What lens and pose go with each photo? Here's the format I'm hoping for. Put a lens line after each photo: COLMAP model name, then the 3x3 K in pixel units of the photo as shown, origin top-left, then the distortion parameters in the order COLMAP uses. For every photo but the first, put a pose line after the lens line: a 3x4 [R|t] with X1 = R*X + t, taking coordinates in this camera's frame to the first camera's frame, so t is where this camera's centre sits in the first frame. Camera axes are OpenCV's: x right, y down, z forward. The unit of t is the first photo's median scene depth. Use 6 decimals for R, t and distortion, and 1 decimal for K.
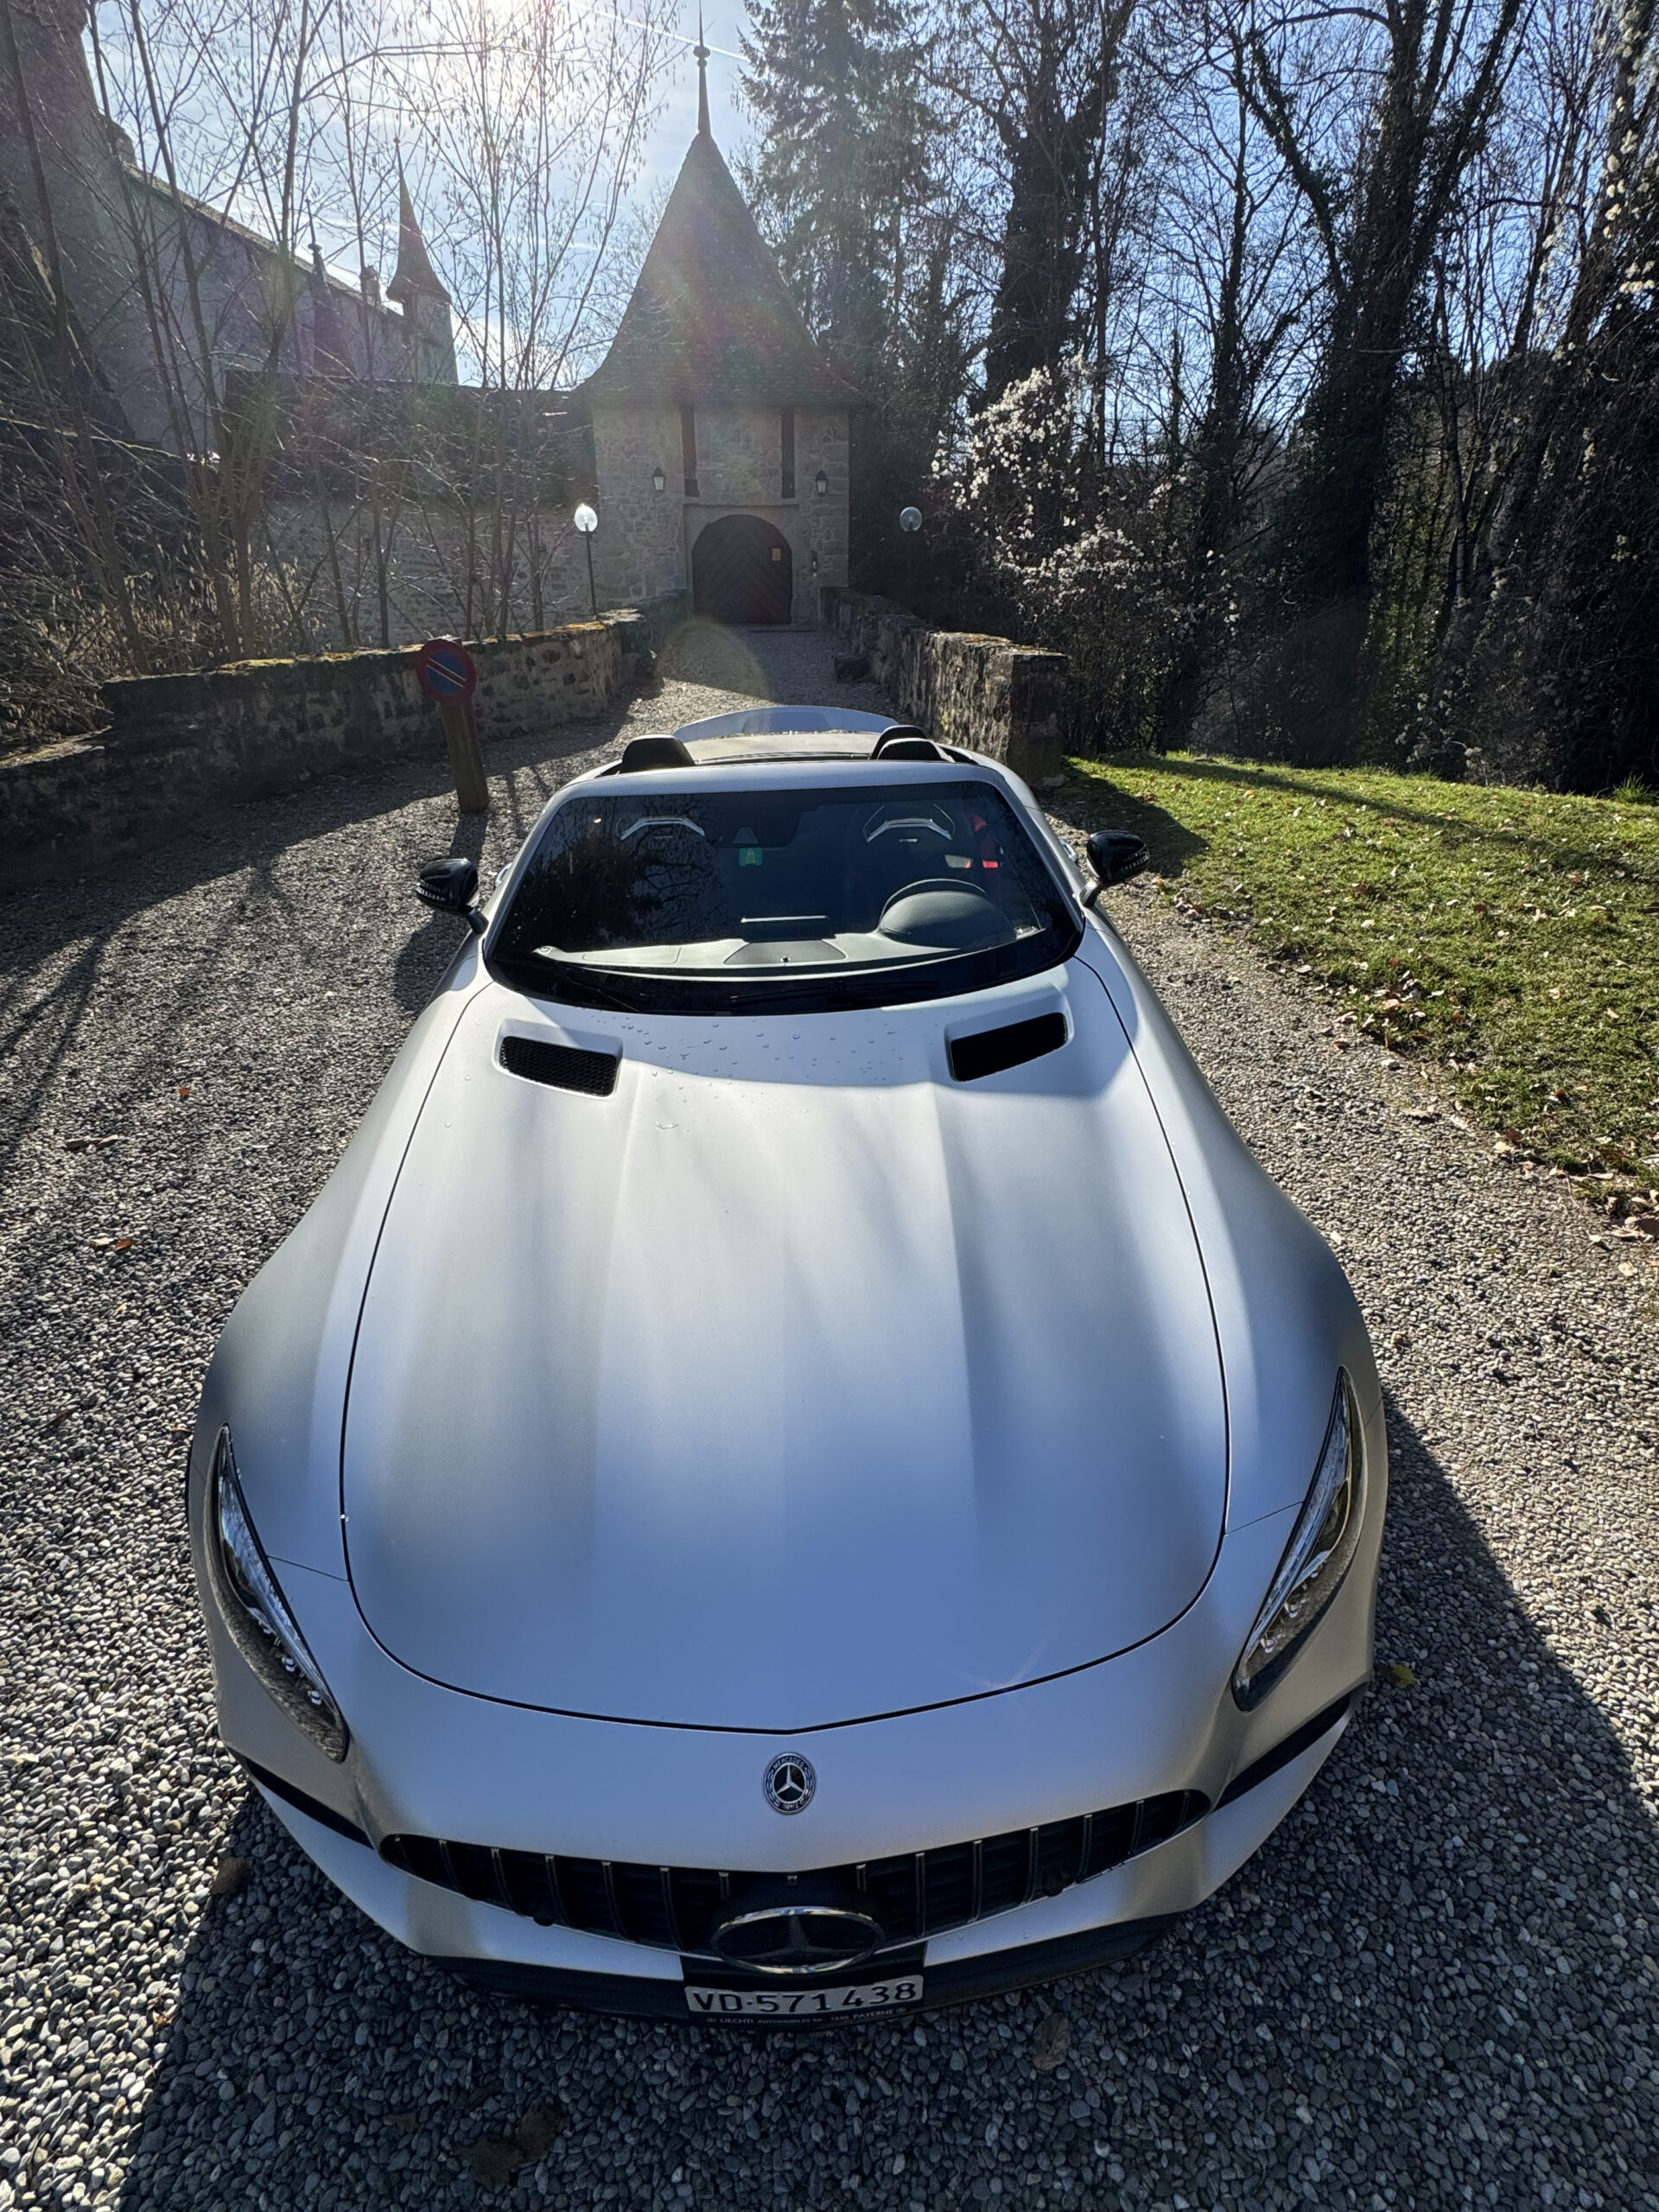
lens RADIAL K [[1036.2, 0, 831.1], [0, 1036.2, 1101.4], [0, 0, 1]] dist [-0.002576, -0.000468]
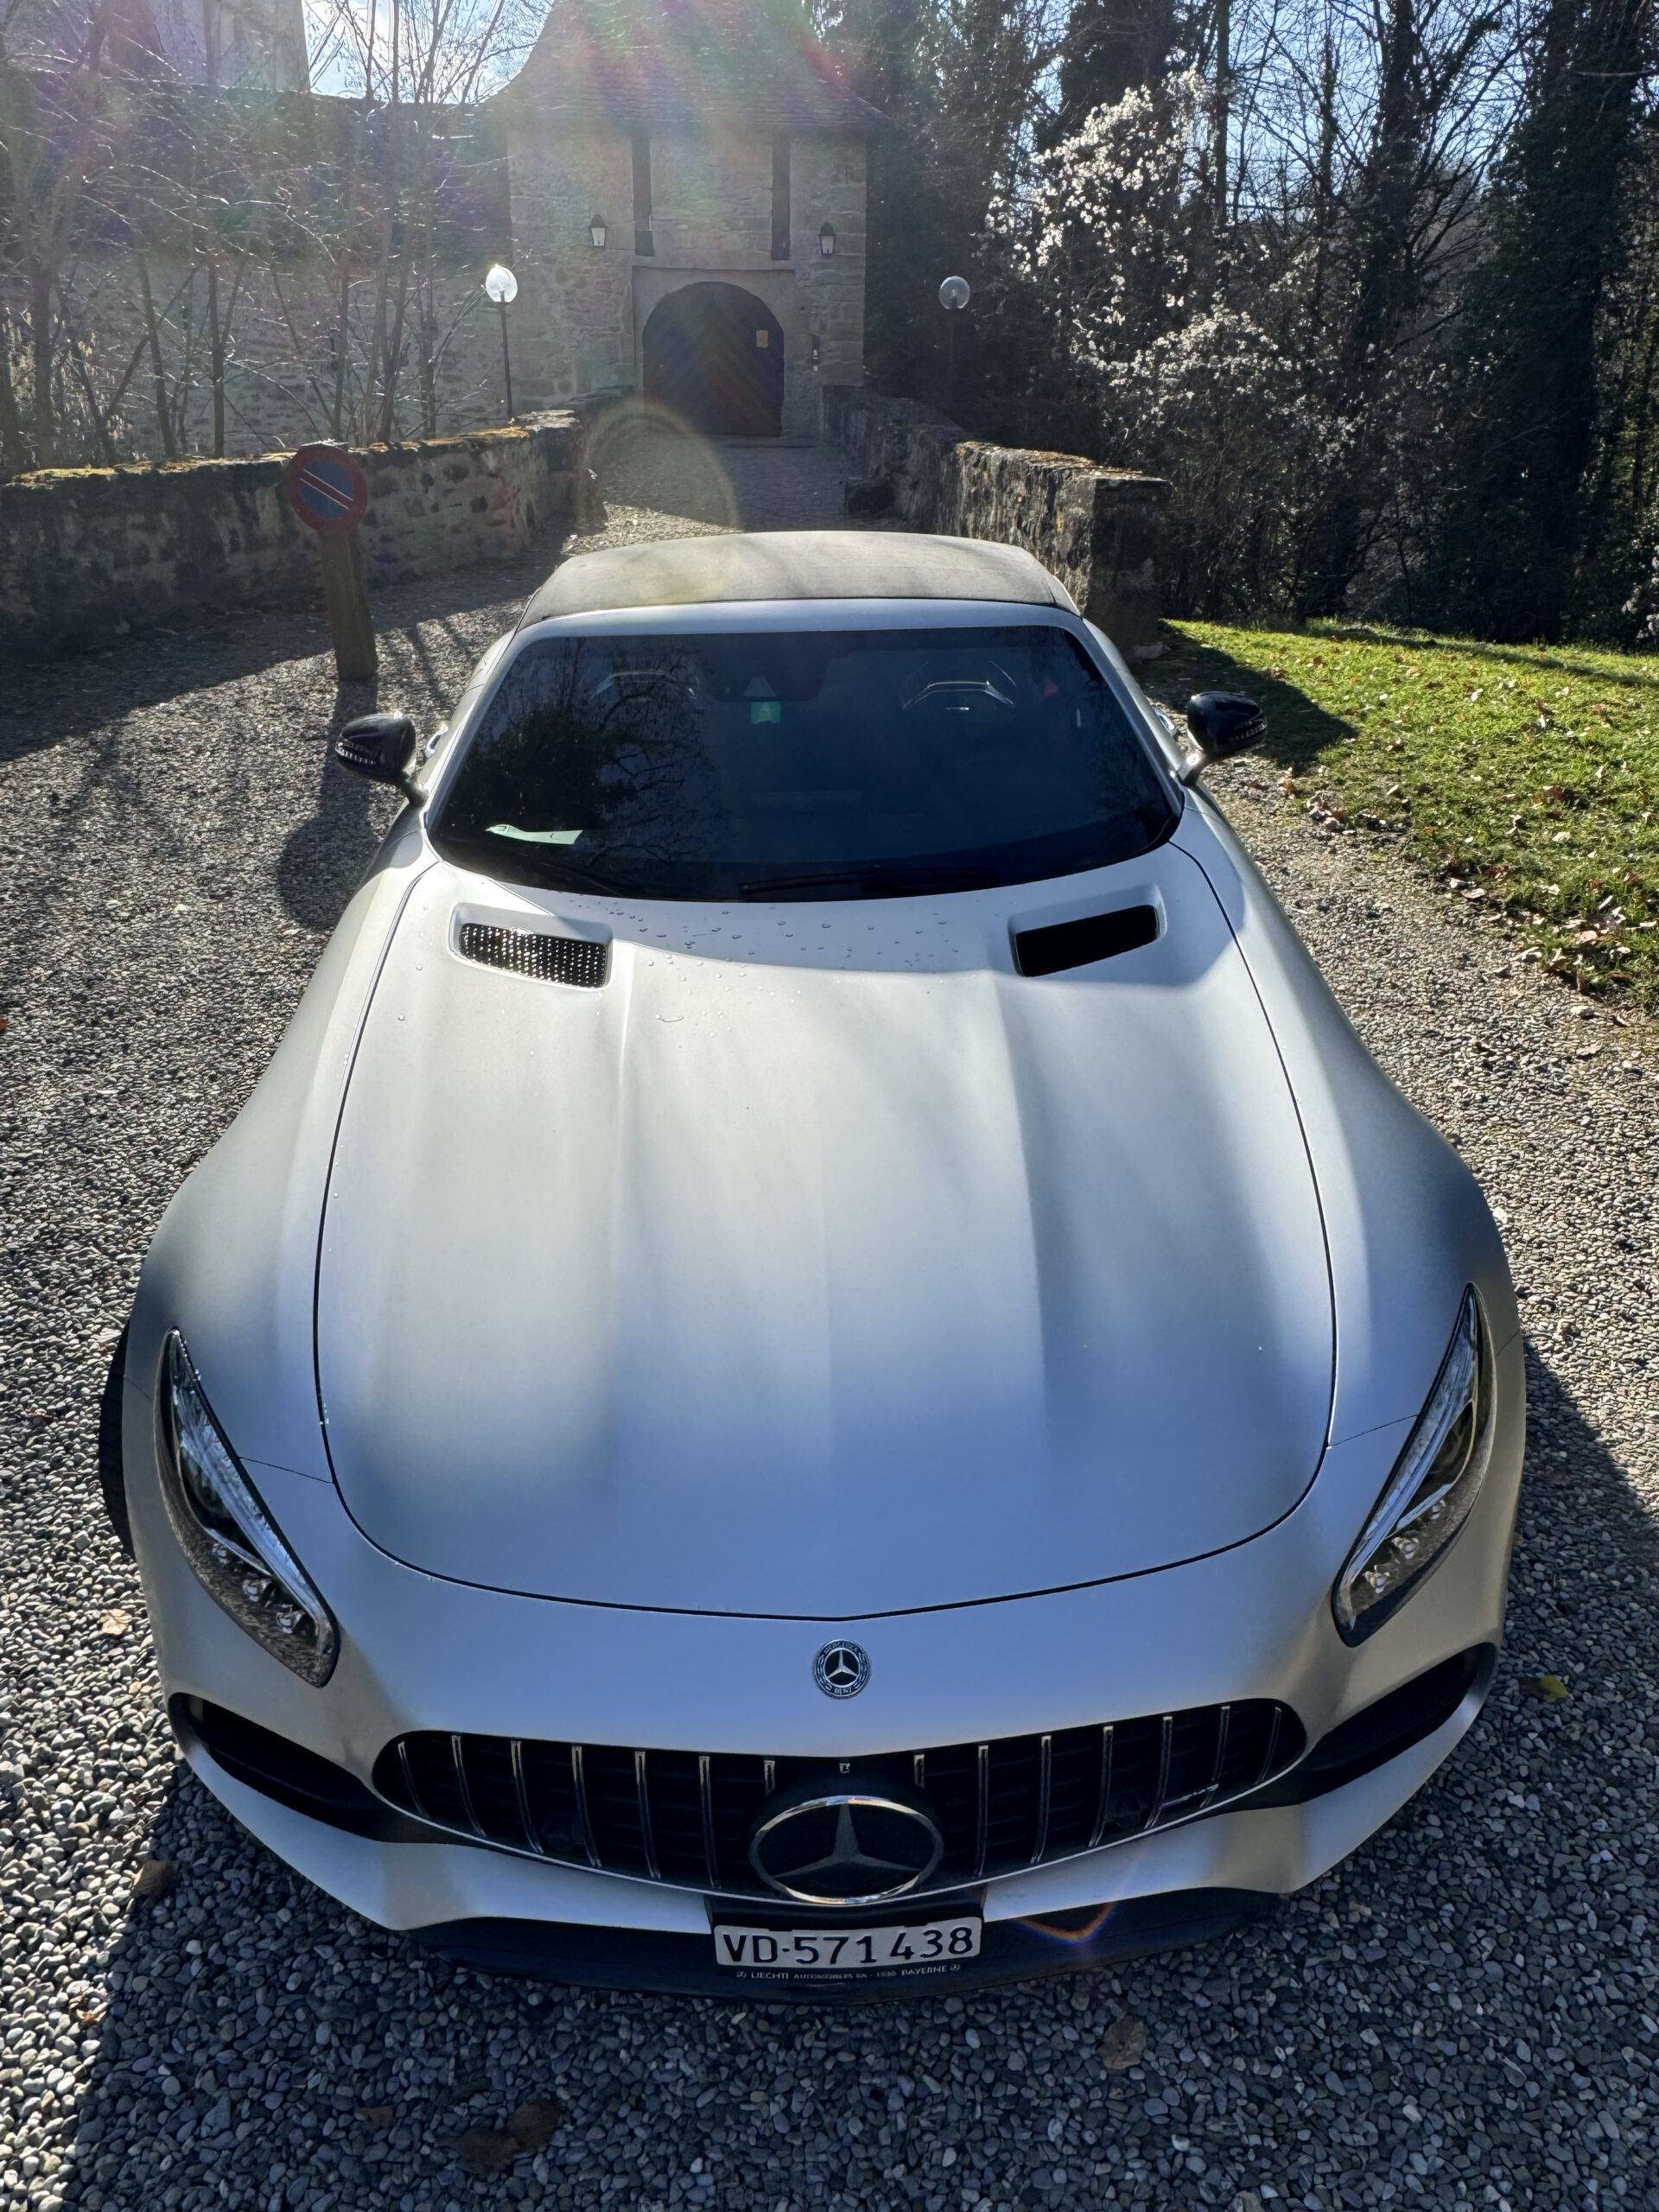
lens RADIAL K [[1499.7, 0, 826.0], [0, 1499.7, 1095.5], [0, 0, 1]] dist [-0.005624, 0.002139]
pose [[0.999871, 0.015917, 0.002118, -0.020115], [-0.015875, 0.999698, -0.018746, 0.054999], [-0.002416, 0.018710, 0.999822, -0.103546]]
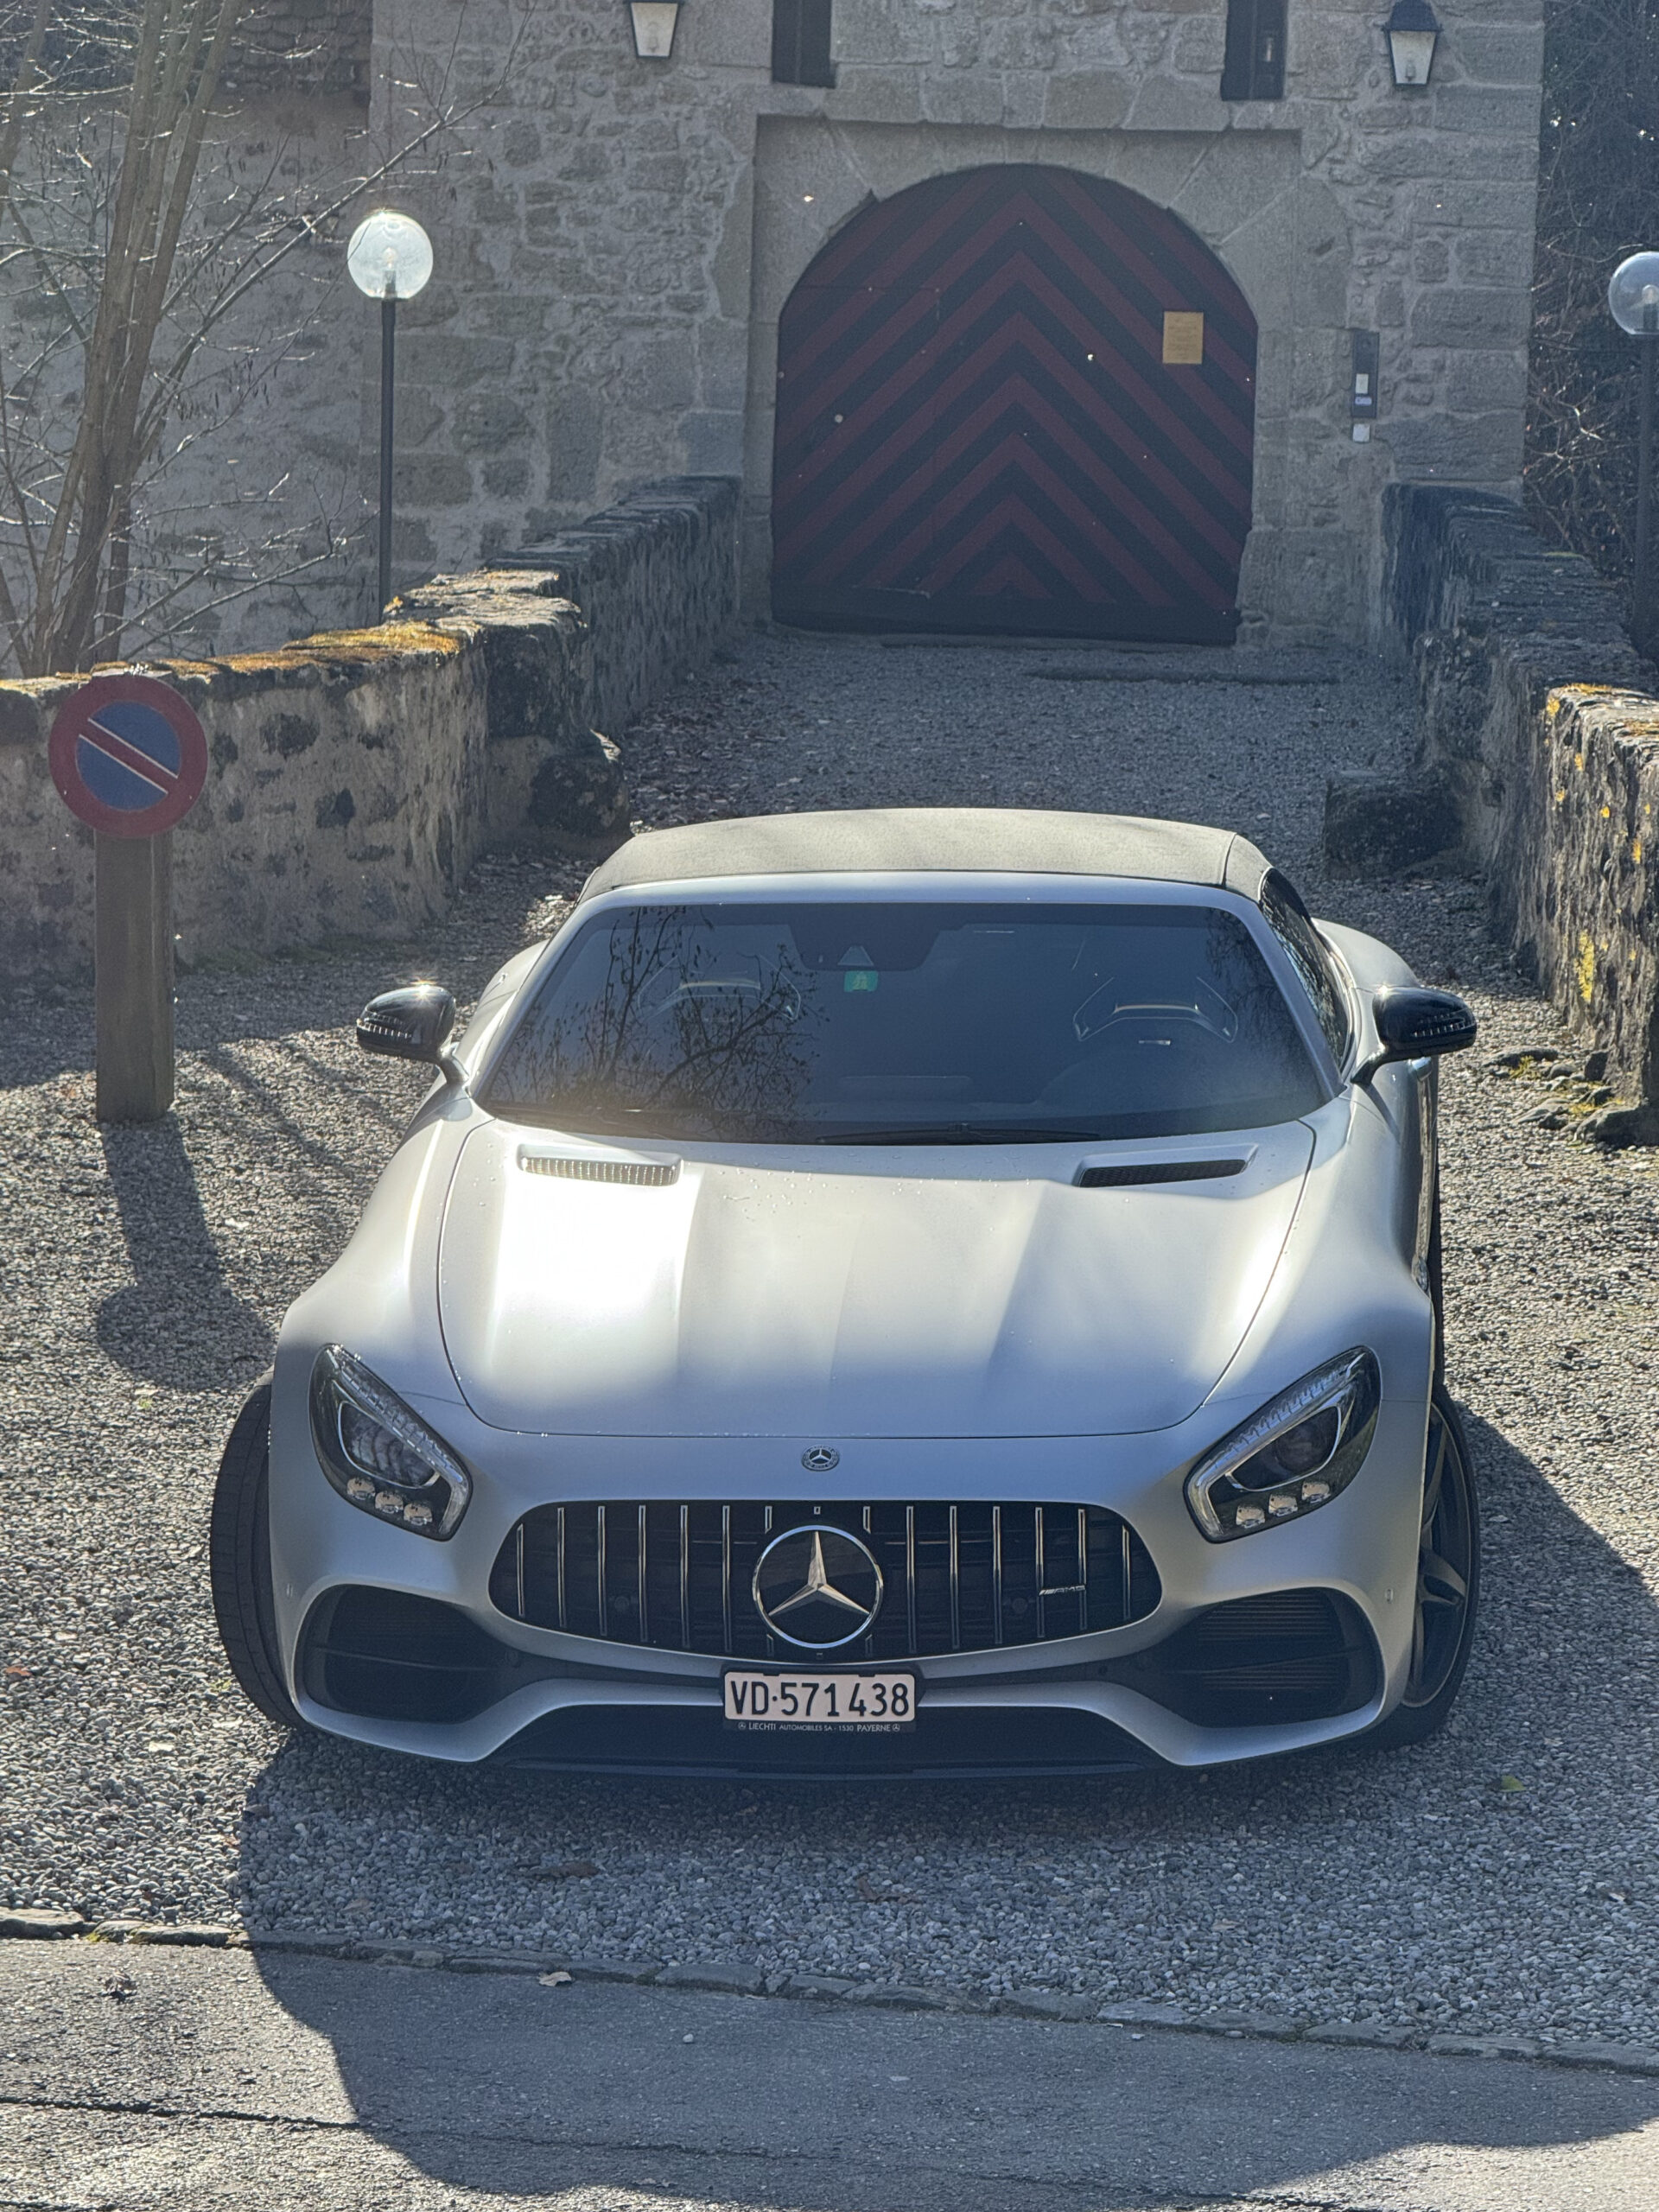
lens RADIAL K [[7700.9, 0, 829.5], [0, 7700.9, 1106.0], [0, 0, 1]] dist [0.260809, -2.090758]
pose [[0.993630, 0.039256, -0.105632, 0.322249], [-0.074697, 0.931286, -0.356547, 1.204378], [0.084377, 0.362166, 0.928287, -2.700174]]
